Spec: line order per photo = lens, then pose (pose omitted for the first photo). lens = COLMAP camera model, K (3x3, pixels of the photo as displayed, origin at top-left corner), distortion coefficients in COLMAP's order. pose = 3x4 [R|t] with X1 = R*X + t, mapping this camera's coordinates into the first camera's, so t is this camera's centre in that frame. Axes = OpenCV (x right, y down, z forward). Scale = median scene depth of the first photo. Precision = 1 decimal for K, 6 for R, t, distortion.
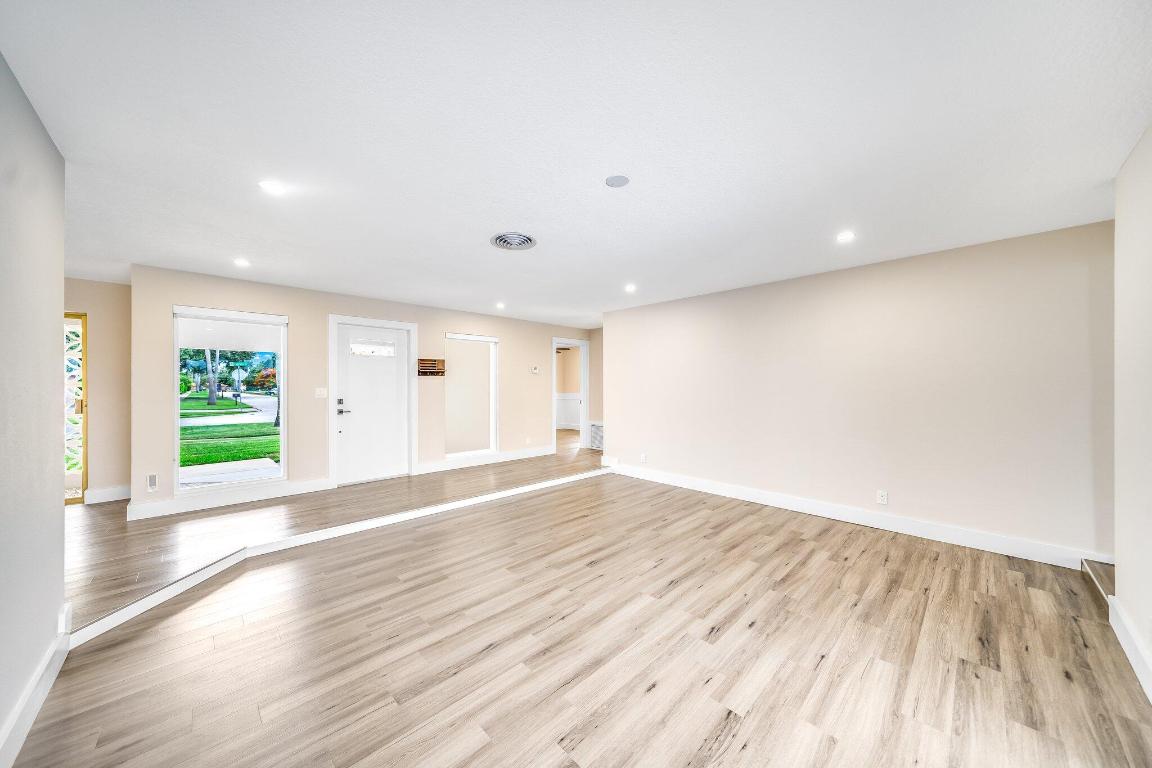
lens RADIAL K [[391.7, 0, 577.4], [0, 391.7, 390.3], [0, 0, 1]] dist [-0.001028, -0.000062]
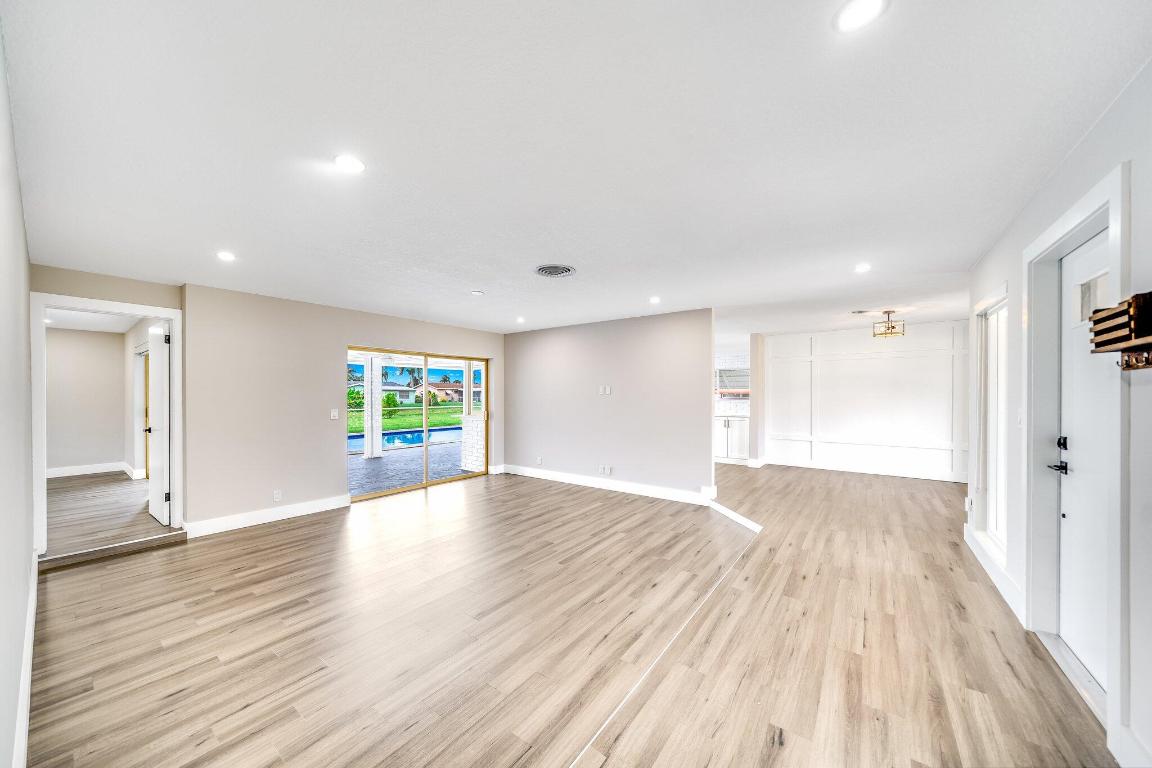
lens RADIAL K [[391.7, 0, 577.4], [0, 391.7, 390.3], [0, 0, 1]] dist [-0.001028, -0.000062]
pose [[-0.985680, 0.003187, -0.168596, -0.037713], [0.002706, 0.999992, 0.003079, -0.048511], [0.168605, 0.002579, -0.985680, 2.135546]]
